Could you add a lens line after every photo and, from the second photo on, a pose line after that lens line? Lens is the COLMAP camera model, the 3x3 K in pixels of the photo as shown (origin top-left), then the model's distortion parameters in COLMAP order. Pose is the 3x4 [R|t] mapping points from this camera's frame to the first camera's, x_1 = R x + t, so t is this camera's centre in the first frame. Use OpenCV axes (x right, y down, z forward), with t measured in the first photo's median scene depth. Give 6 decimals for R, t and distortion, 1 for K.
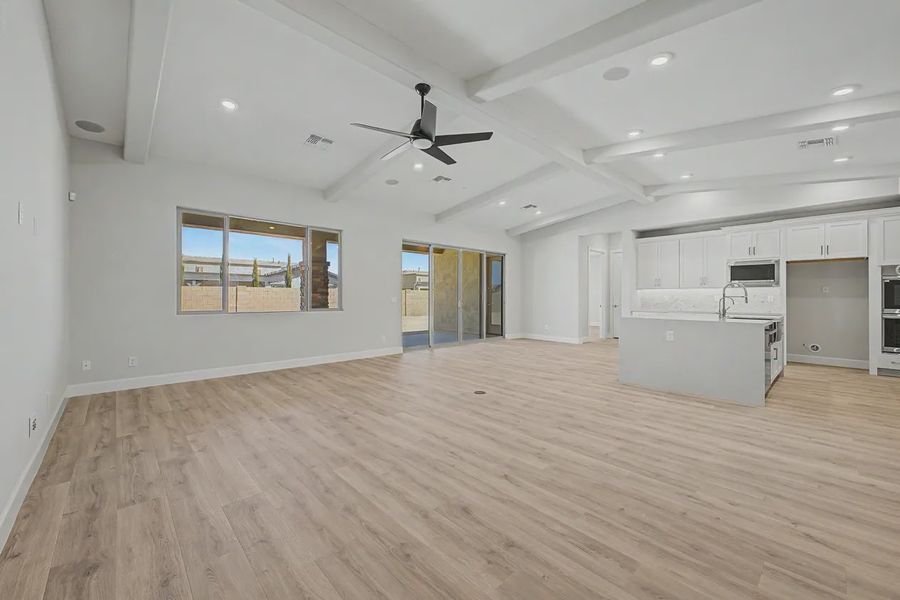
lens RADIAL K [[359.3, 0, 455.1], [0, 359.3, 297.9], [0, 0, 1]] dist [0.007357, -0.000680]
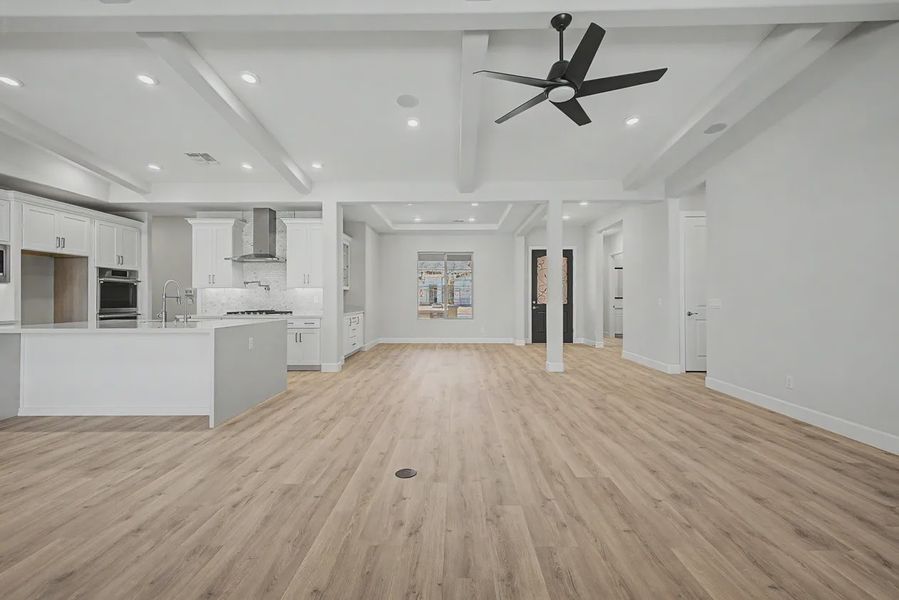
lens RADIAL K [[385.6, 0, 447.3], [0, 385.6, 297.0], [0, 0, 1]] dist [0.023648, -0.010238]
pose [[-0.706889, 0.000600, 0.707324, -0.491118], [0.001629, 0.999998, 0.000780, -0.005826], [-0.707322, 0.001703, -0.706889, 1.717724]]
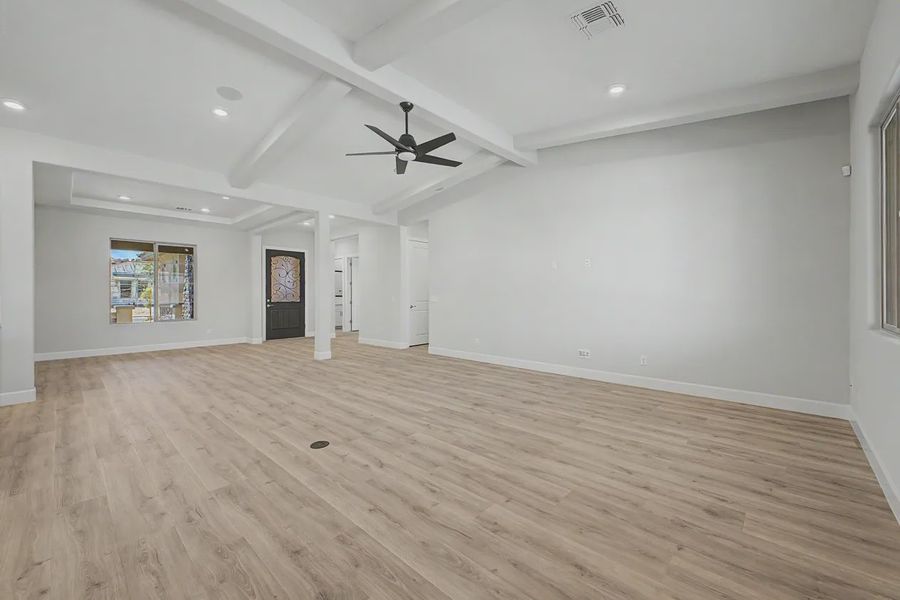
lens RADIAL K [[359.3, 0, 455.1], [0, 359.3, 297.9], [0, 0, 1]] dist [0.007357, -0.000680]
pose [[-0.998115, 0.001543, -0.061355, -0.167694], [0.000992, 0.999959, 0.009015, -0.006630], [0.061367, 0.008937, -0.998075, 2.076346]]
